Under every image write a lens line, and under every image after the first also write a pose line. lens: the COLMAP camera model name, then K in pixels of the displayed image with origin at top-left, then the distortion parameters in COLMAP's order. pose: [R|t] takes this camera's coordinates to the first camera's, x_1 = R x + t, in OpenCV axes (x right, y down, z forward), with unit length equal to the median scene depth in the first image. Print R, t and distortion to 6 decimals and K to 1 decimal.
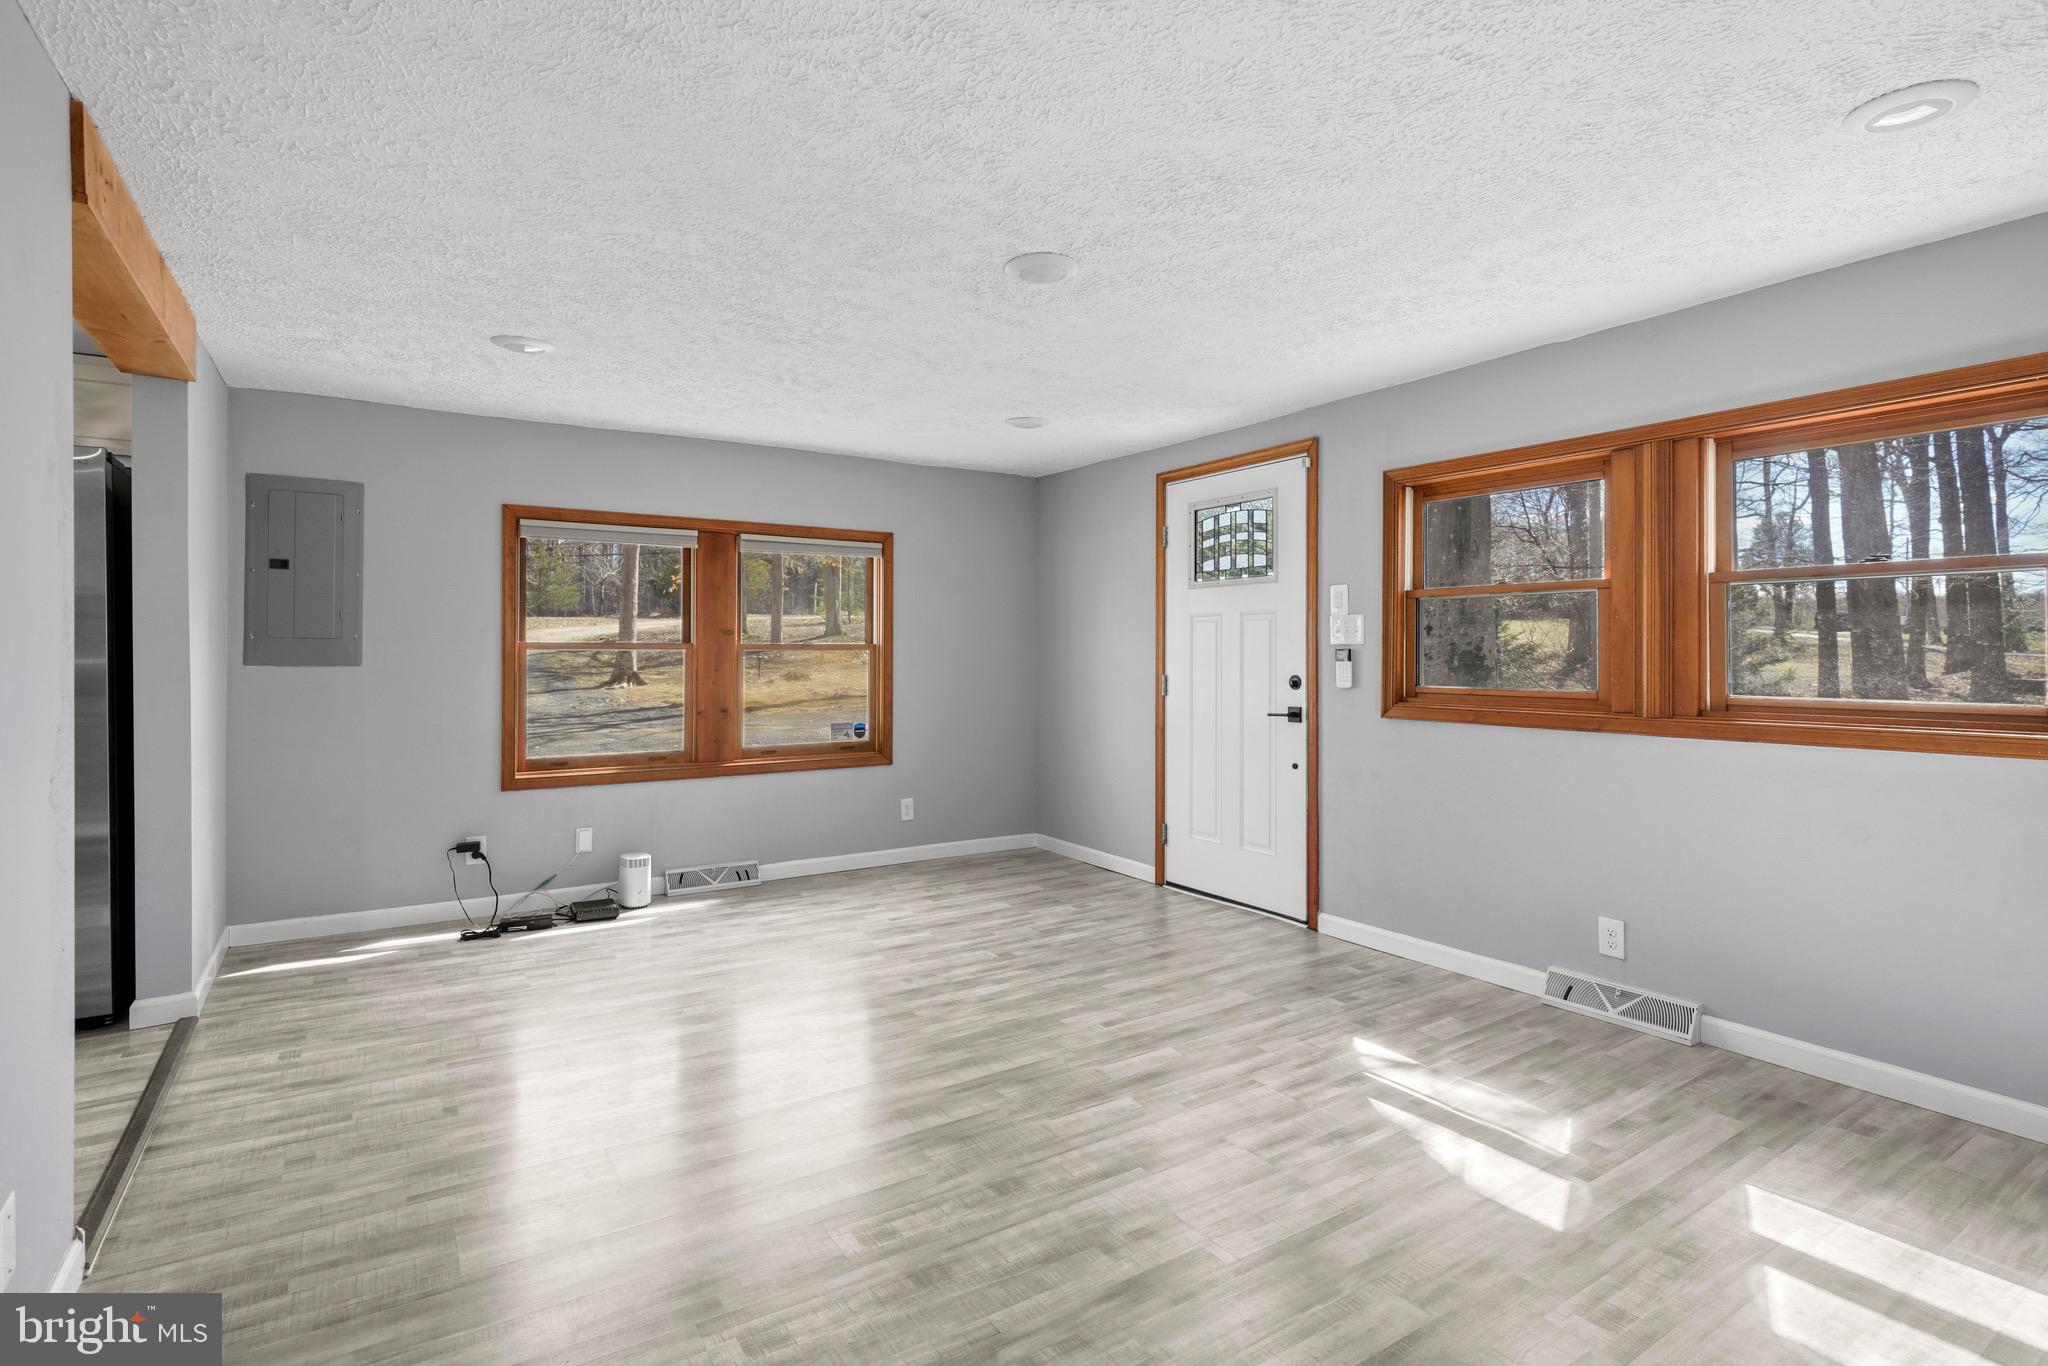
lens RADIAL K [[984.6, 0, 991.6], [0, 984.6, 656.5], [0, 0, 1]] dist [-0.001511, -0.000348]
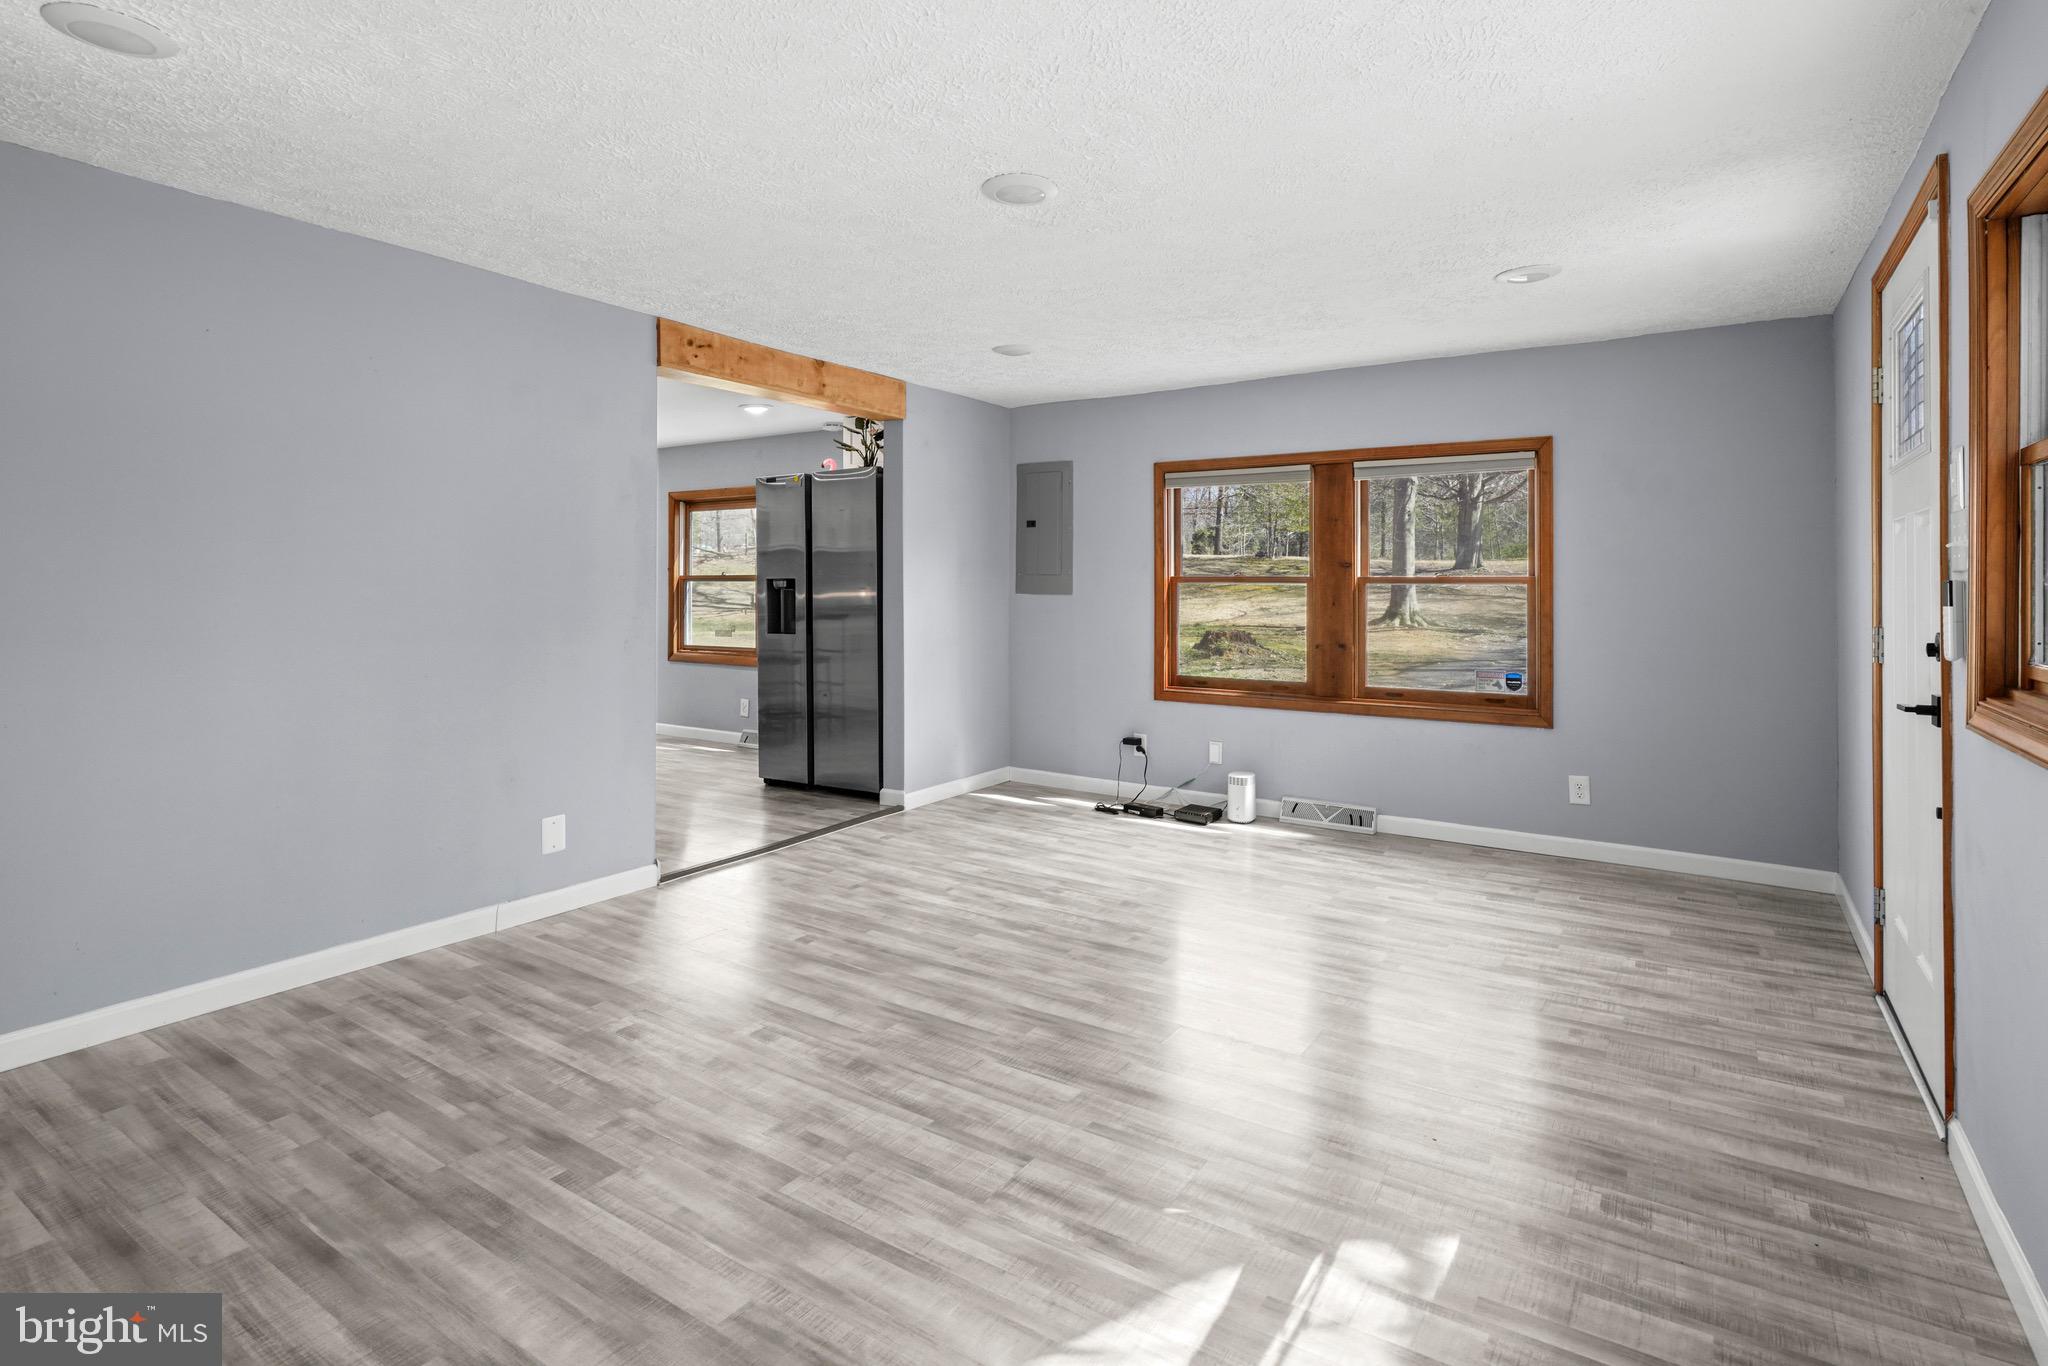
lens RADIAL K [[984.6, 0, 1010.7], [0, 984.6, 575.7], [0, 0, 1]] dist [-0.001511, -0.000348]
pose [[0.421571, -0.006357, -0.906773, 0.529198], [-0.008505, 0.999904, -0.010964, -0.000548], [0.906756, 0.012334, 0.421476, 0.330056]]
